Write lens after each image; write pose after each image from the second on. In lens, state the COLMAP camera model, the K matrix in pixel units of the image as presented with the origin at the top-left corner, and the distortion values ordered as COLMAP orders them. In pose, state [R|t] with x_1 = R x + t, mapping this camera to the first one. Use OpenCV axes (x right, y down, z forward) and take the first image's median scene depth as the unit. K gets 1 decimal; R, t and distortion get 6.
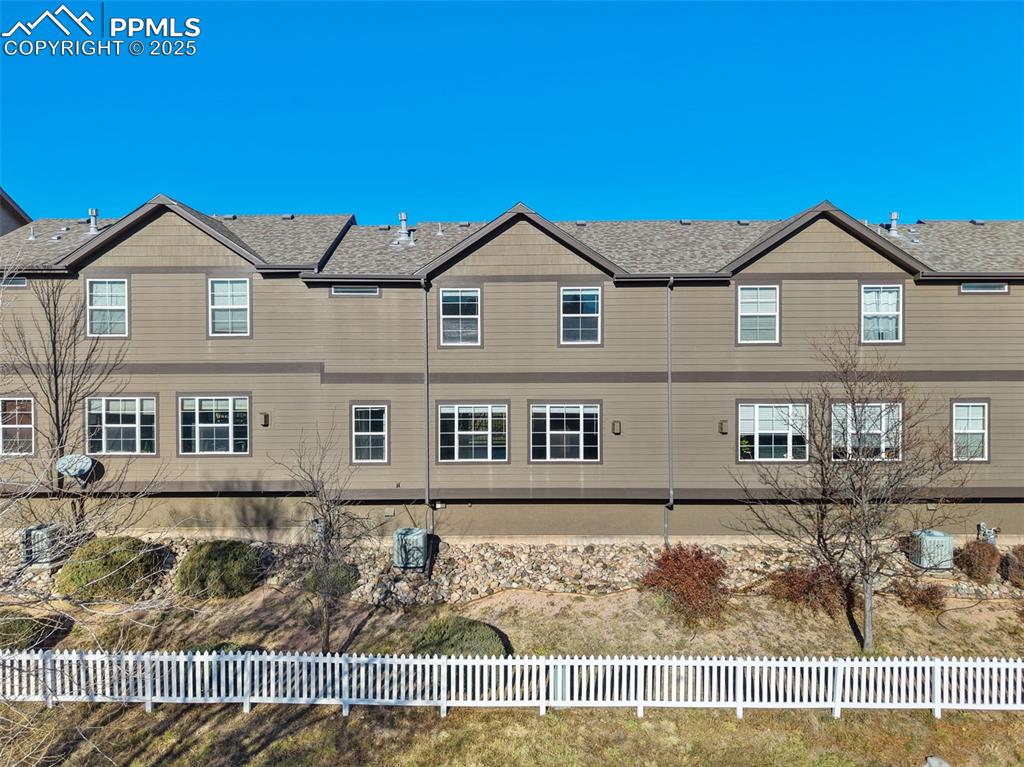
lens RADIAL K [[687.7, 0, 506.7], [0, 687.7, 377.3], [0, 0, 1]] dist [0.011259, -0.018005]
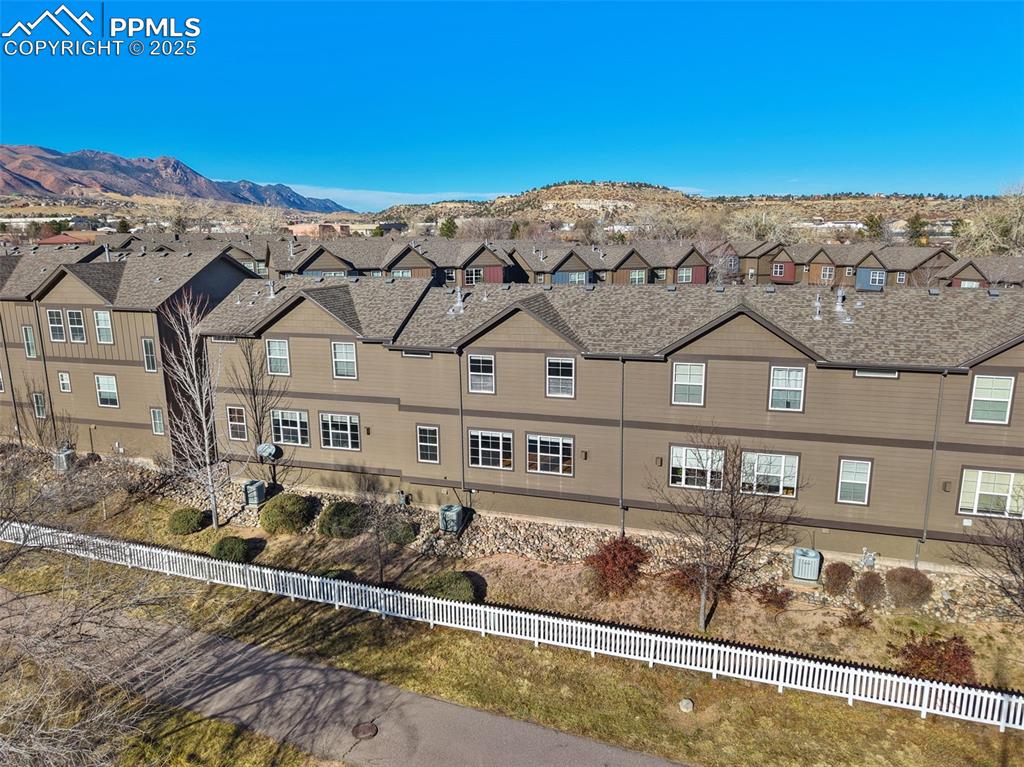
lens RADIAL K [[687.7, 0, 517.7], [0, 687.7, 390.2], [0, 0, 1]] dist [0.011259, -0.018005]
pose [[0.953917, 0.061933, -0.293609, 0.447048], [-0.002710, 0.980207, 0.197957, -0.349092], [0.300058, -0.188039, 0.935204, -0.371366]]
